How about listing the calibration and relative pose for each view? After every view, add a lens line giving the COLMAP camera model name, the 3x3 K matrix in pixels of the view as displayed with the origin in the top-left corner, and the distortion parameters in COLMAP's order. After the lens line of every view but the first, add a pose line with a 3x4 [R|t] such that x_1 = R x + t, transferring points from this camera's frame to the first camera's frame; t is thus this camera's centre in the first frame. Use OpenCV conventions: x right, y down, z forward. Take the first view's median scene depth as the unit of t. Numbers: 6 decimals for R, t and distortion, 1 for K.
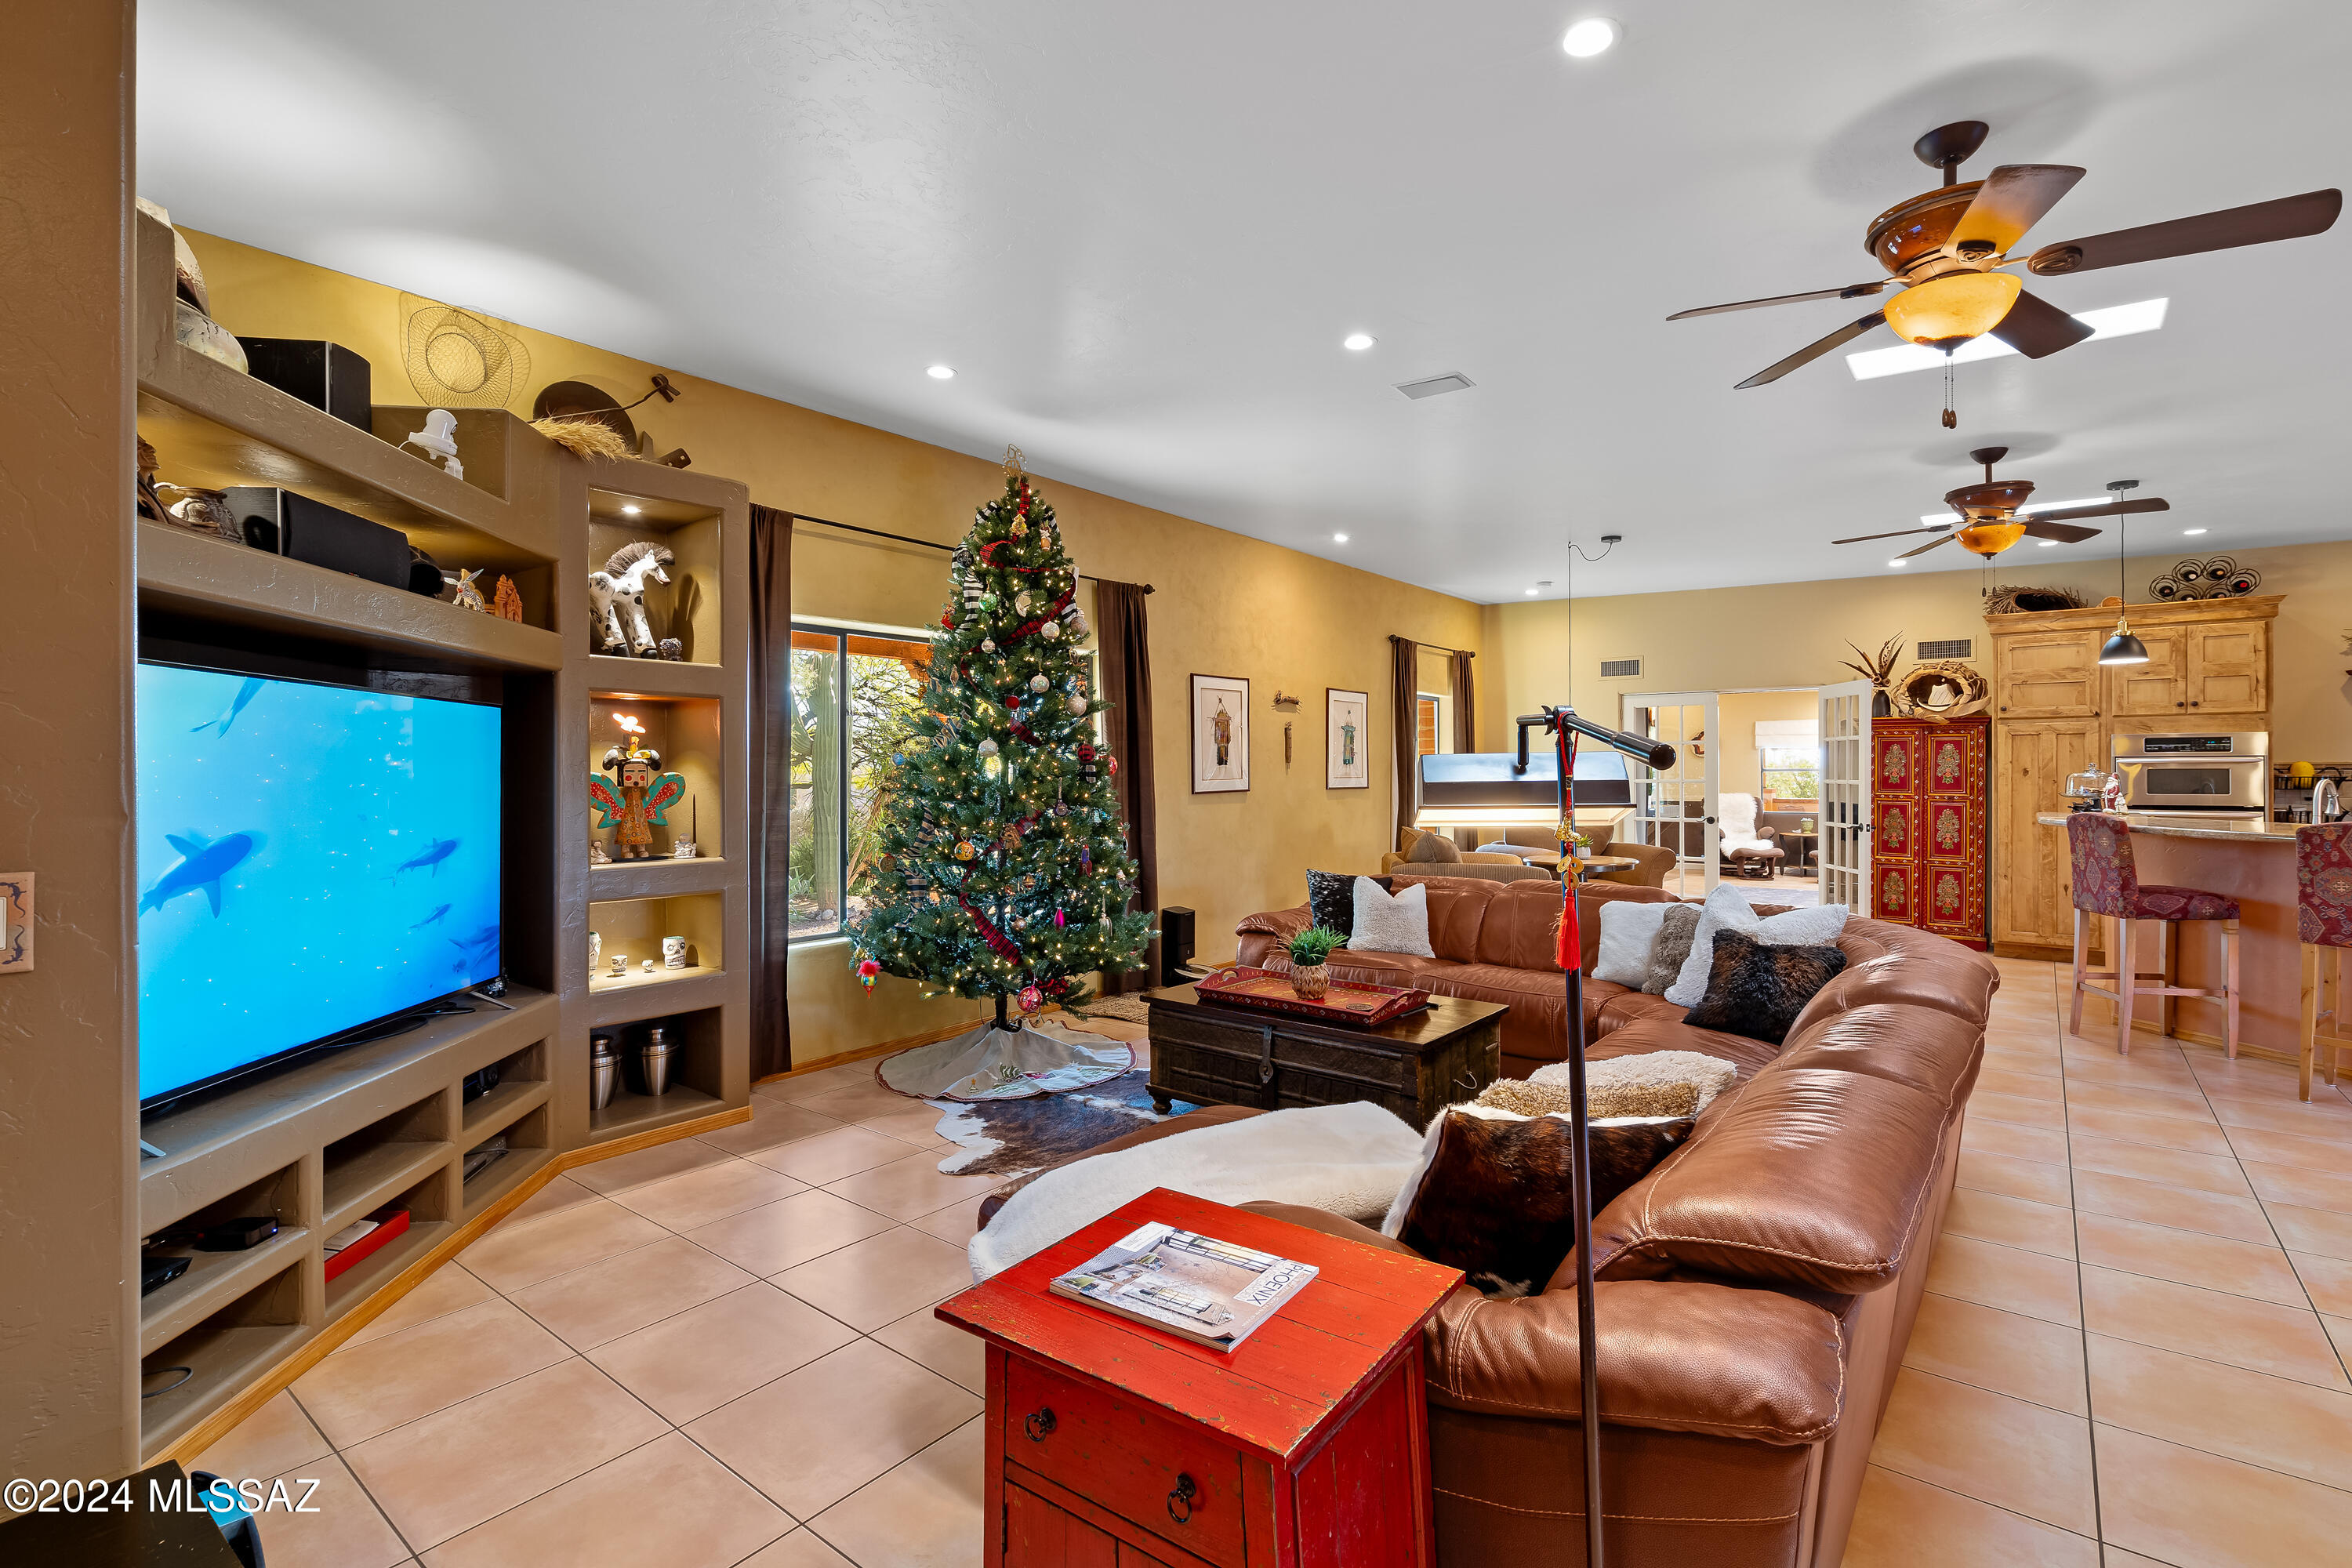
lens RADIAL K [[1084.7, 0, 1188.9], [0, 1084.7, 778.9], [0, 0, 1]] dist [-0.000315, 0.000691]
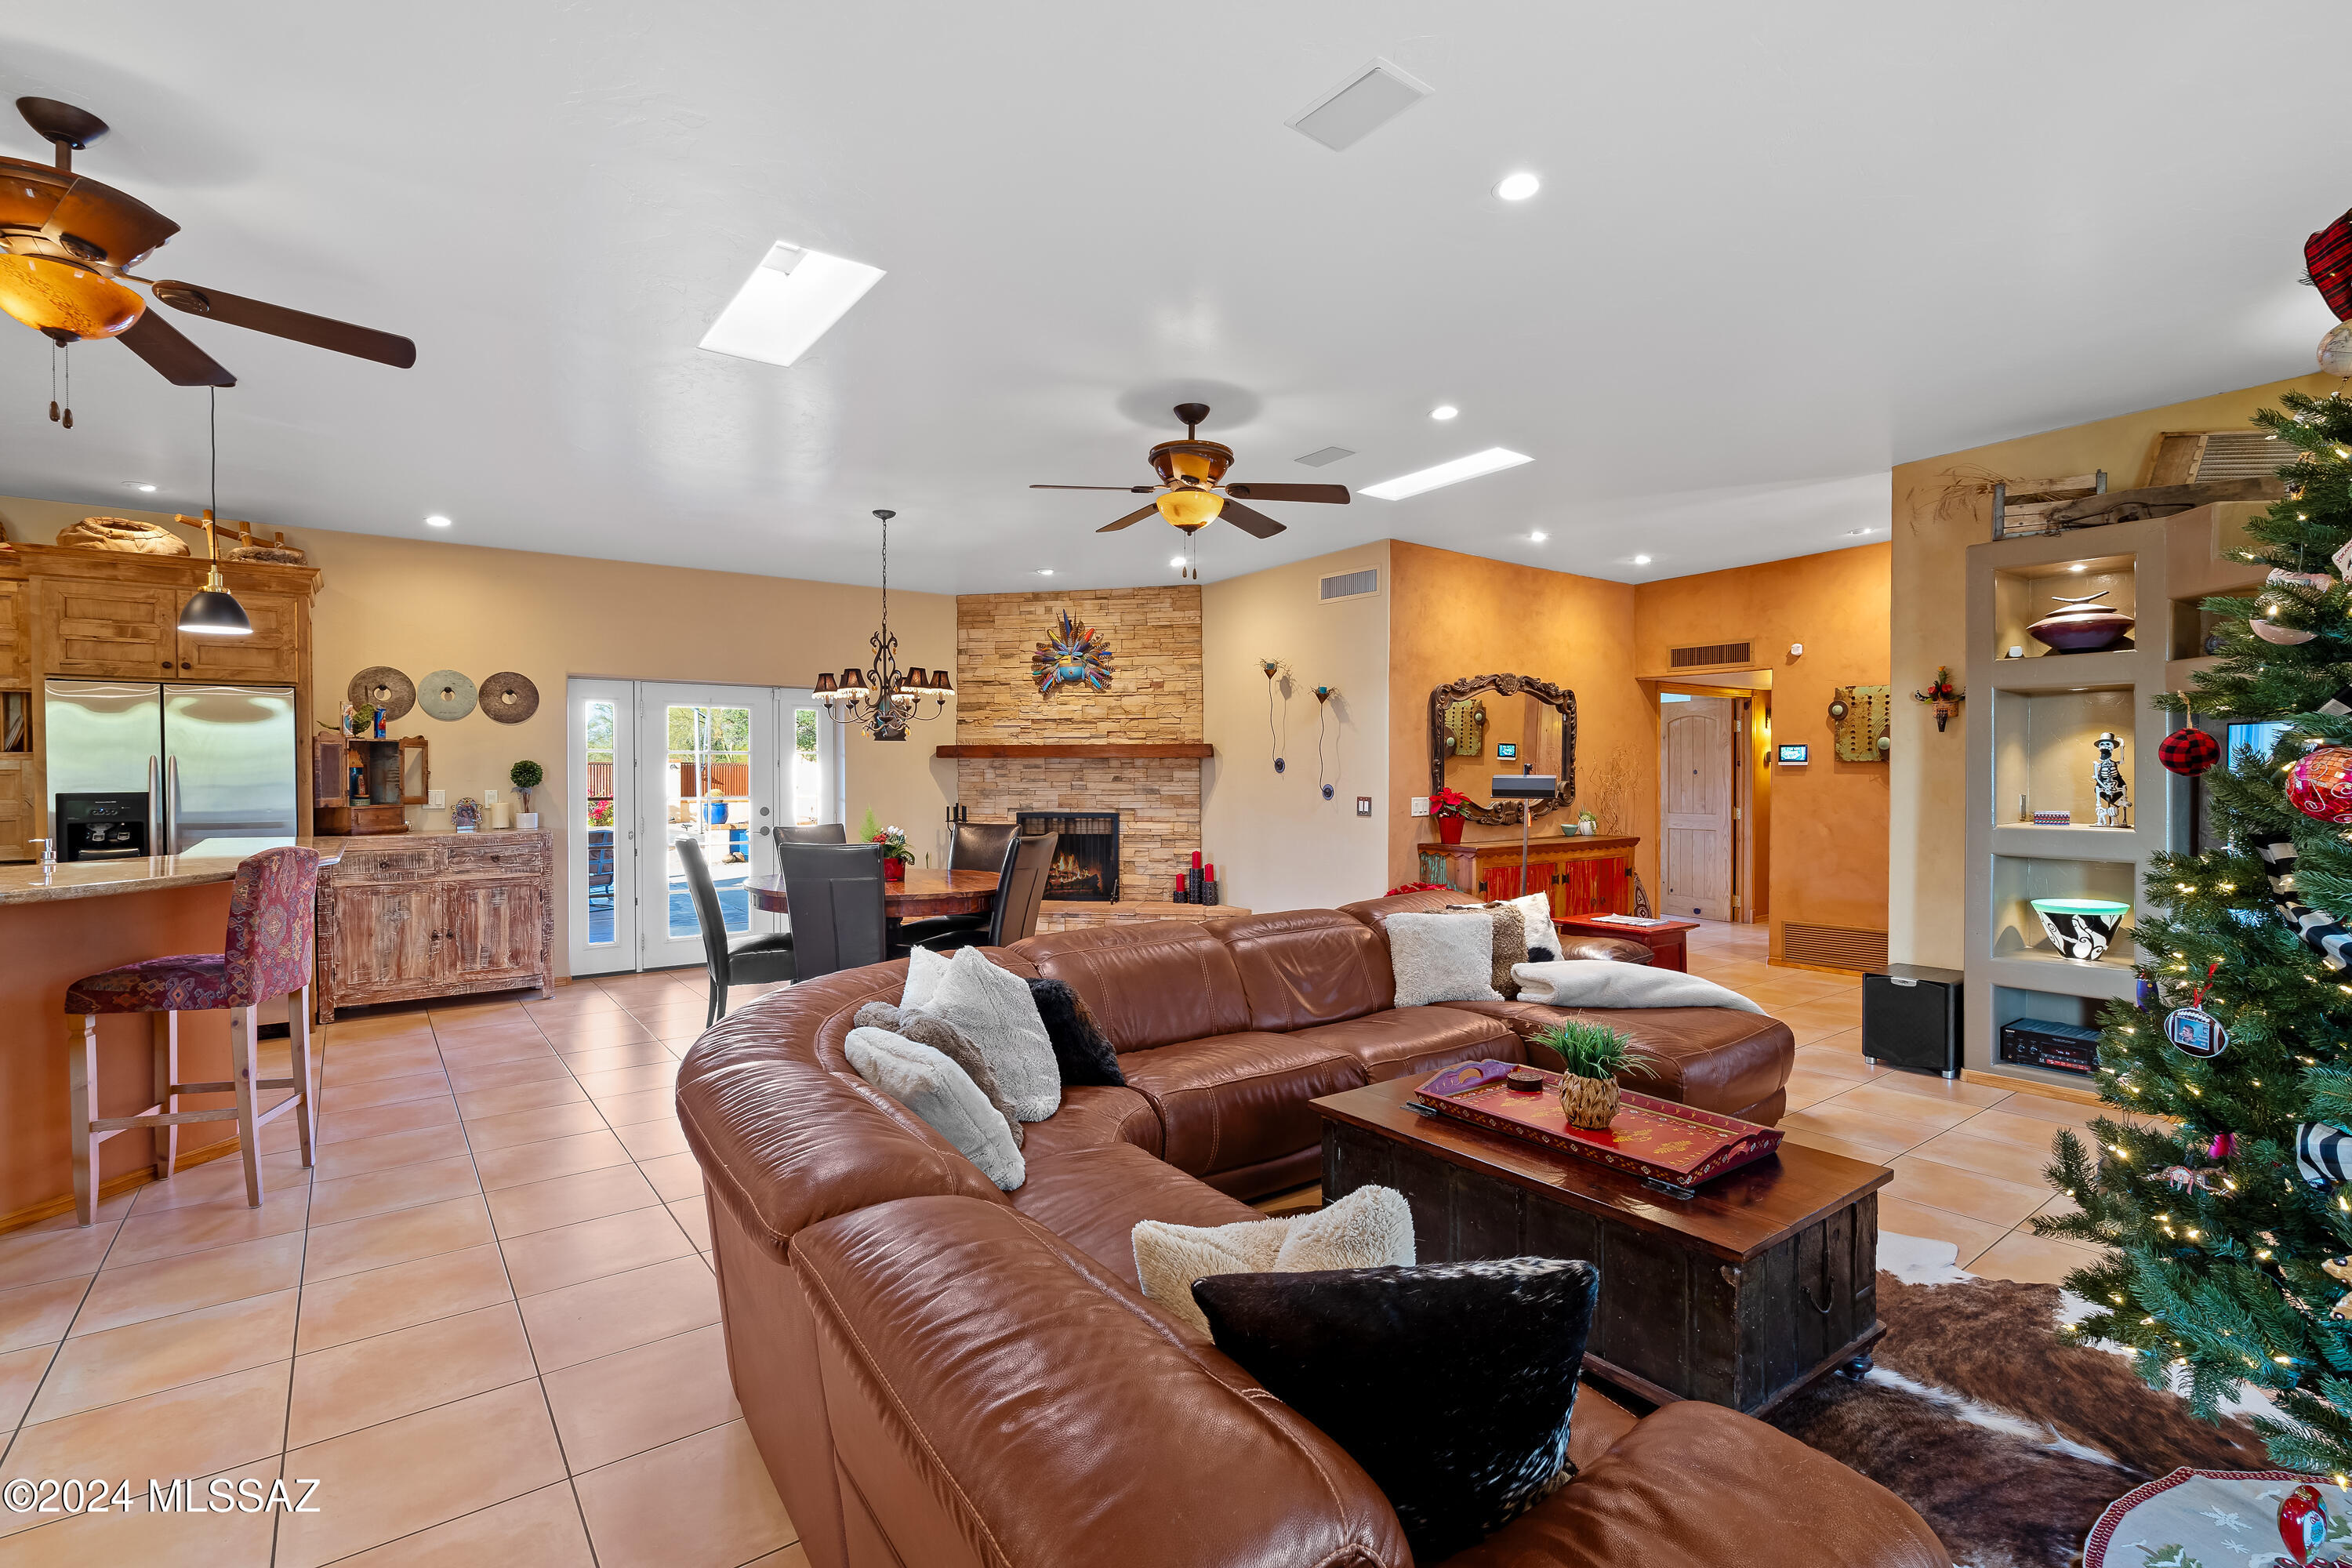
lens RADIAL K [[1086.8, 0, 1181.2], [0, 1086.8, 783.6], [0, 0, 1]] dist [-0.006116, -0.000126]
pose [[-0.967273, -0.000795, 0.253737, 0.091952], [0.004139, 0.999813, 0.018912, -0.012038], [-0.253705, 0.019344, -0.967088, 0.849148]]
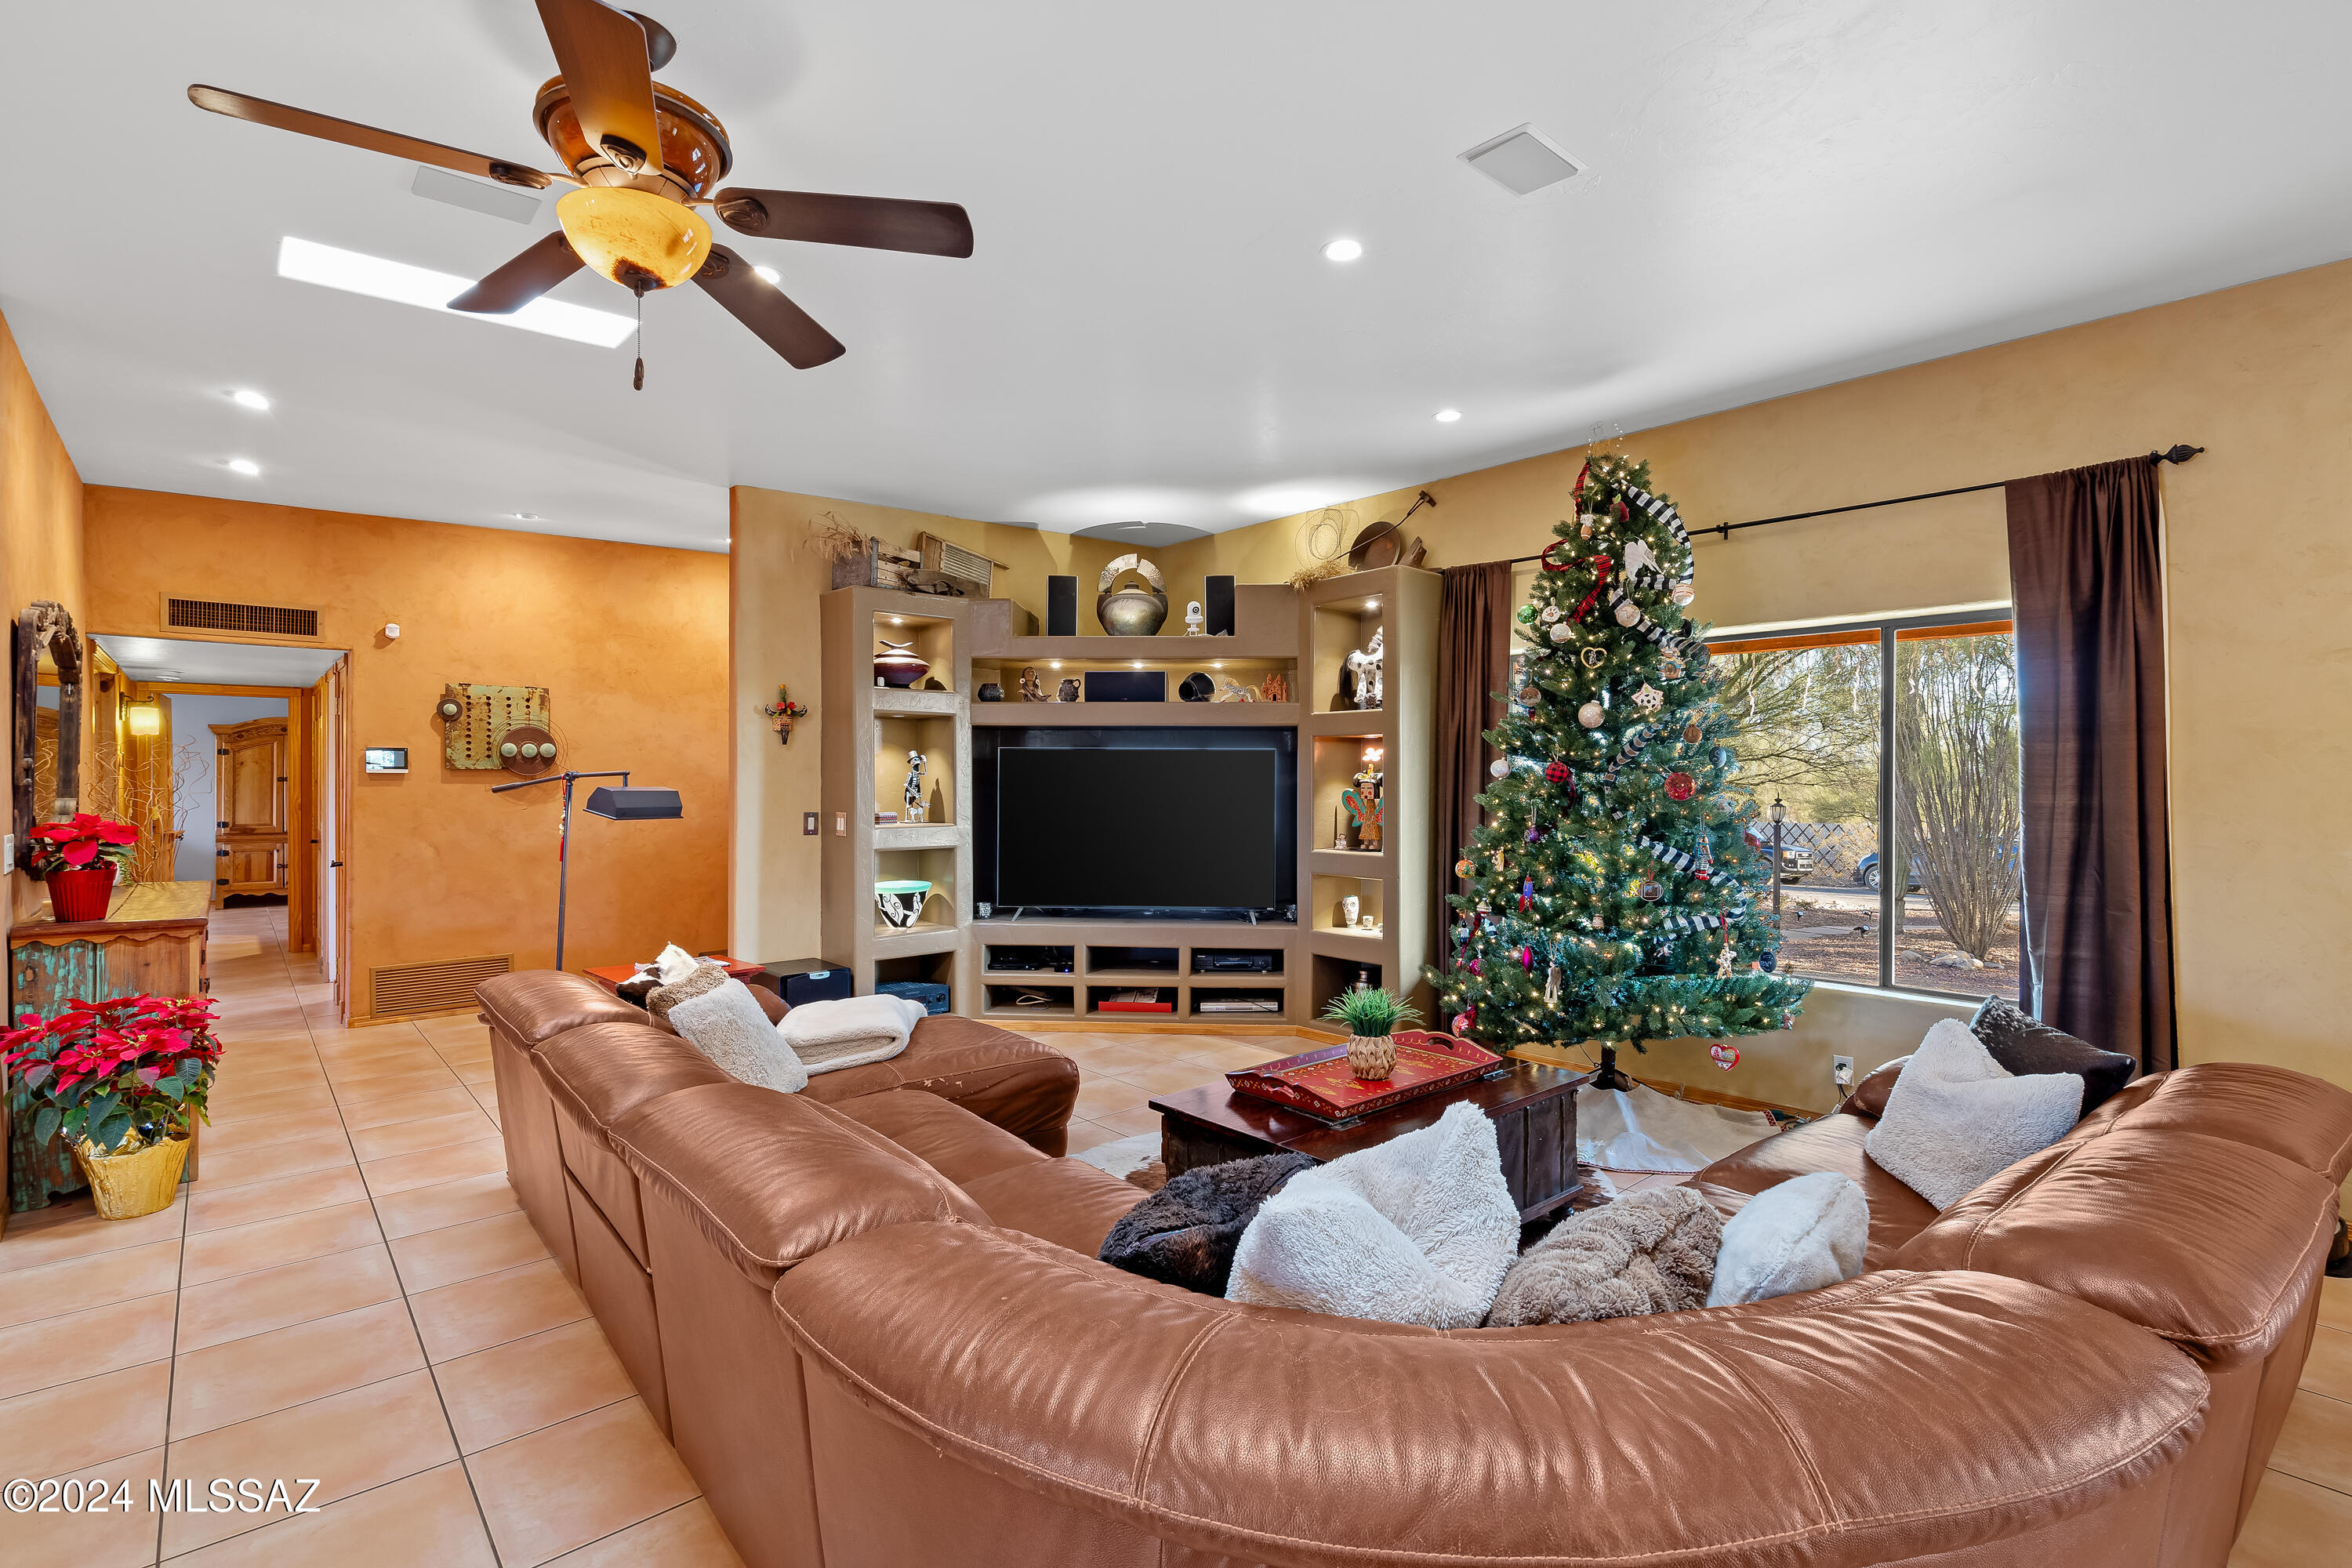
lens RADIAL K [[1079.0, 0, 1183.8], [0, 1079.0, 782.1], [0, 0, 1]] dist [-0.001624, 0.000293]
pose [[-0.177462, 0.006616, -0.984105, 0.456762], [-0.007344, 0.999941, 0.008047, -0.011894], [0.984100, 0.008655, -0.177403, 0.496699]]
